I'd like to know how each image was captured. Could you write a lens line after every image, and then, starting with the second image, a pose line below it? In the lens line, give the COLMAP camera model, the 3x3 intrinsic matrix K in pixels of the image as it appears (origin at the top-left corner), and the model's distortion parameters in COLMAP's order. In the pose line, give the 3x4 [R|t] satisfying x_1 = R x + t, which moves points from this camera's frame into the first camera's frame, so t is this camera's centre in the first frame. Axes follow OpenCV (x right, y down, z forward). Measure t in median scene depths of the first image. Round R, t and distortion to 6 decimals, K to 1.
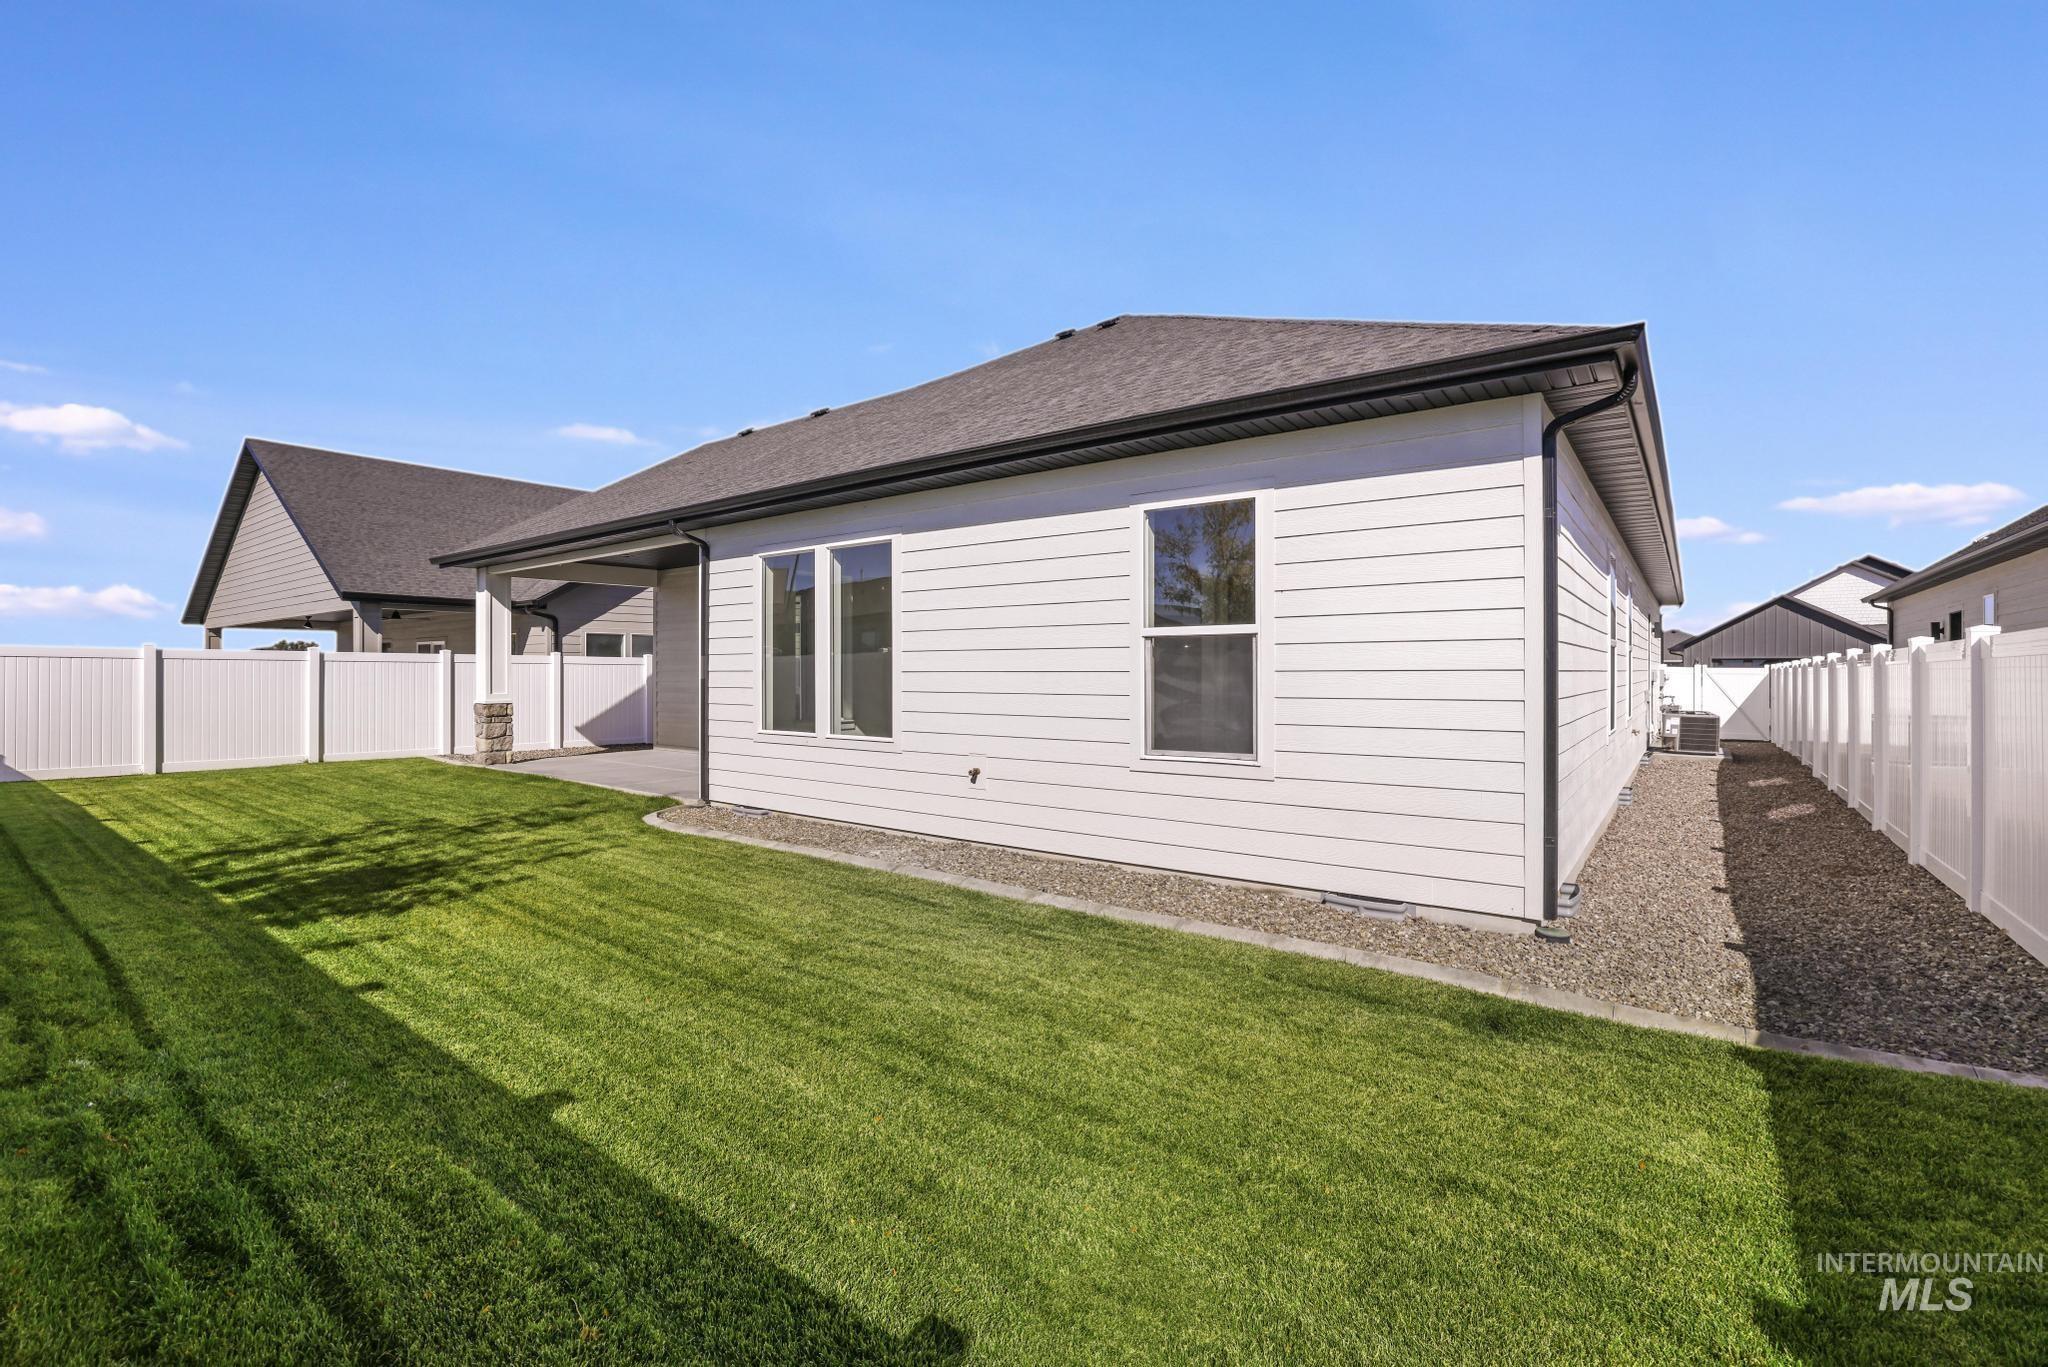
lens RADIAL K [[886.2, 0, 1015.4], [0, 886.2, 675.1], [0, 0, 1]] dist [-0.053513, 0.020802]
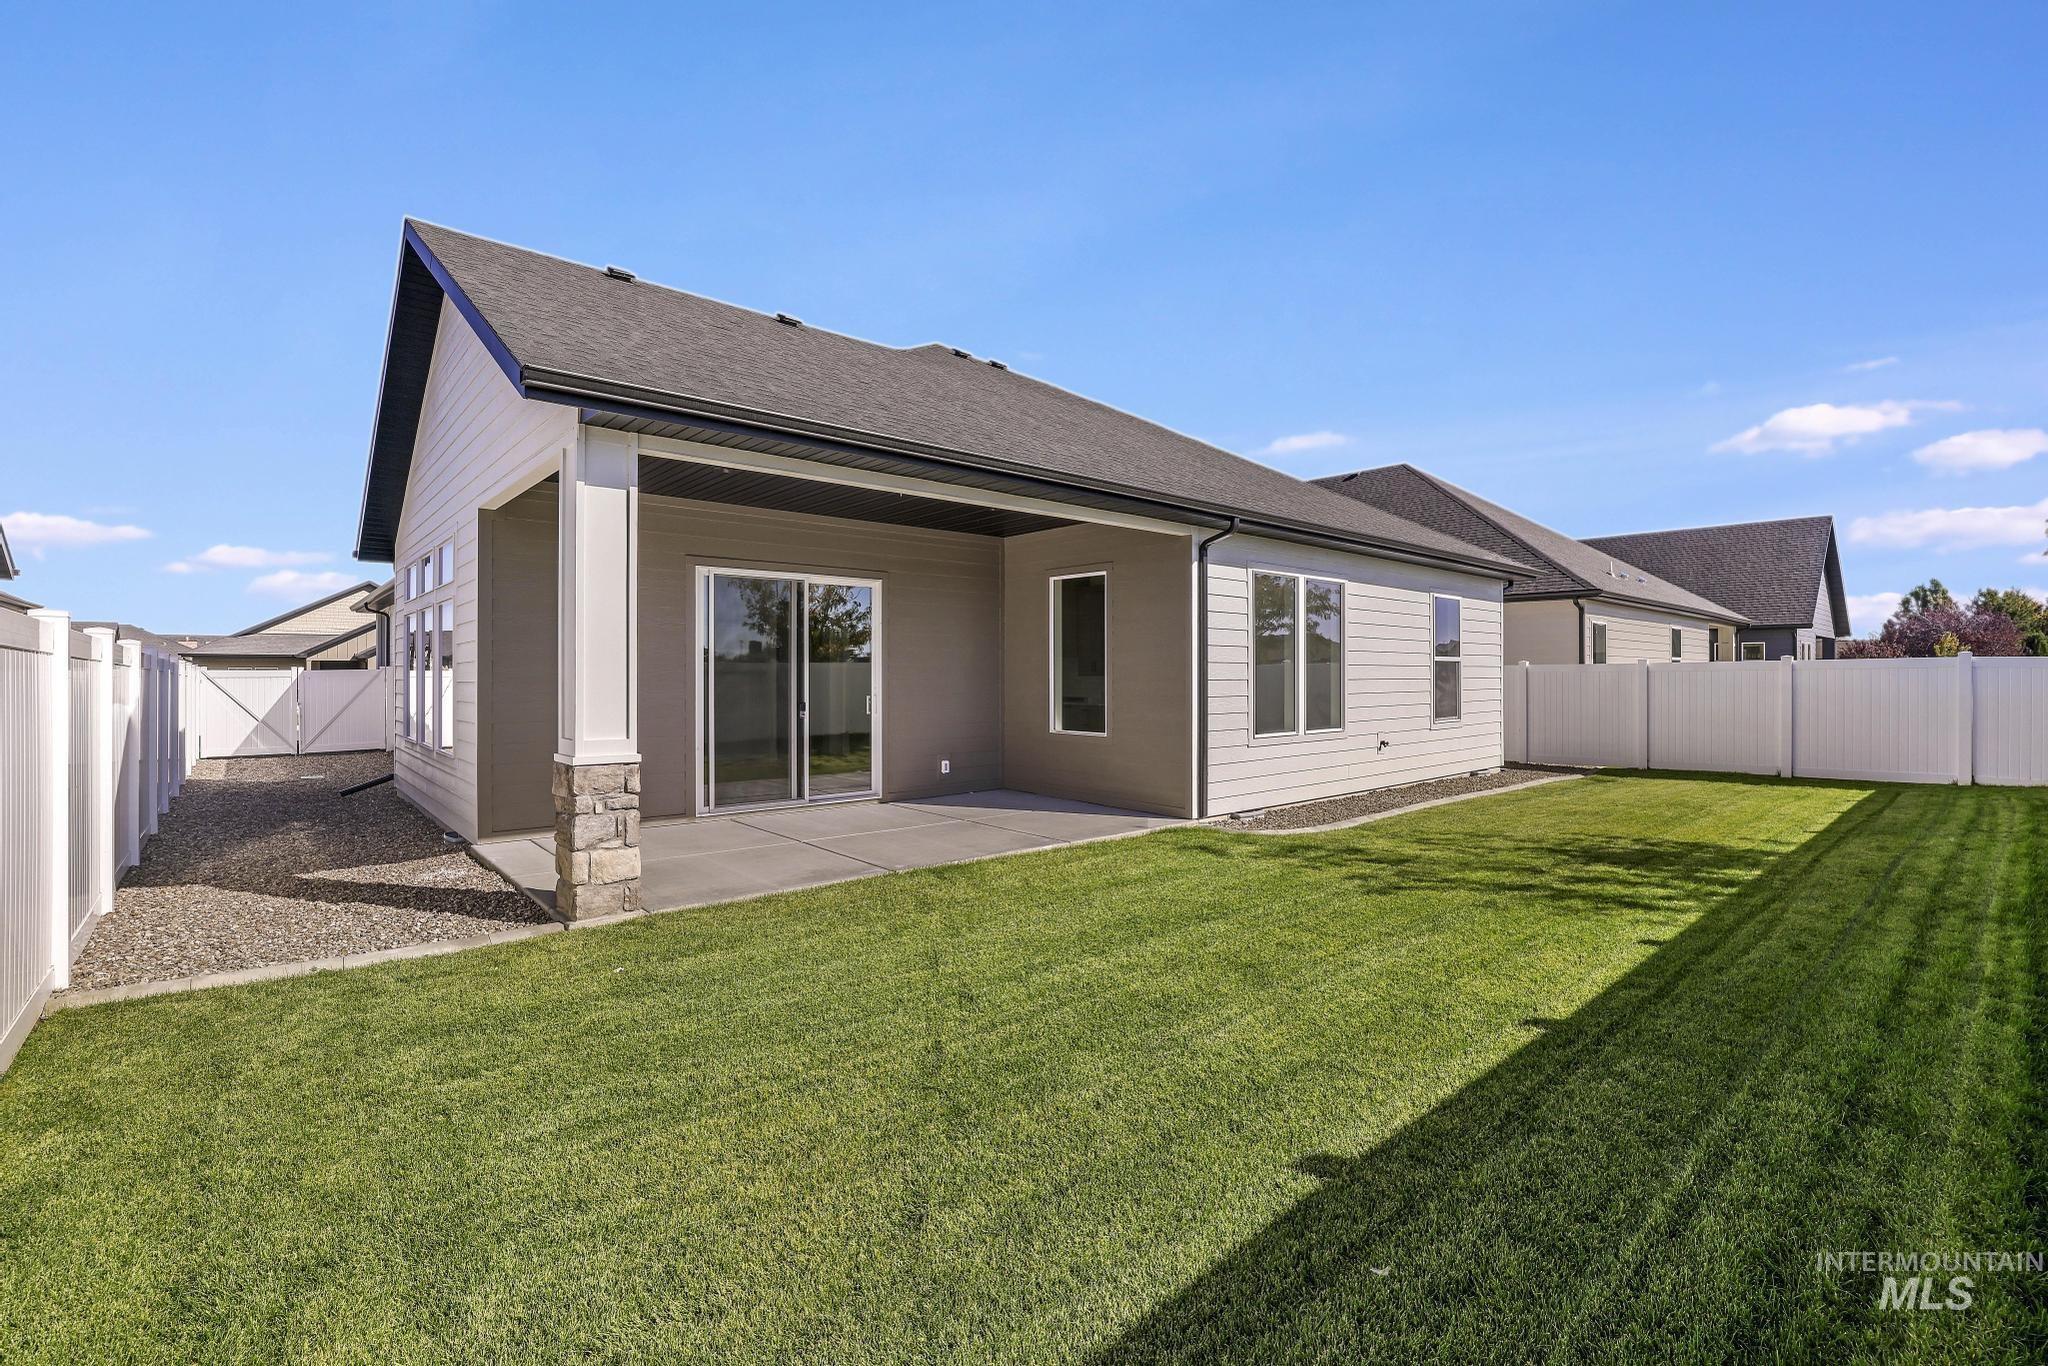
lens RADIAL K [[886.2, 0, 1015.4], [0, 886.2, 674.6], [0, 0, 1]] dist [-0.053513, 0.020802]
pose [[0.220302, 0.003536, 0.975425, -1.495312], [0.009037, 0.999943, -0.005666, -0.008712], [-0.975390, 0.010063, 0.220258, 1.135946]]
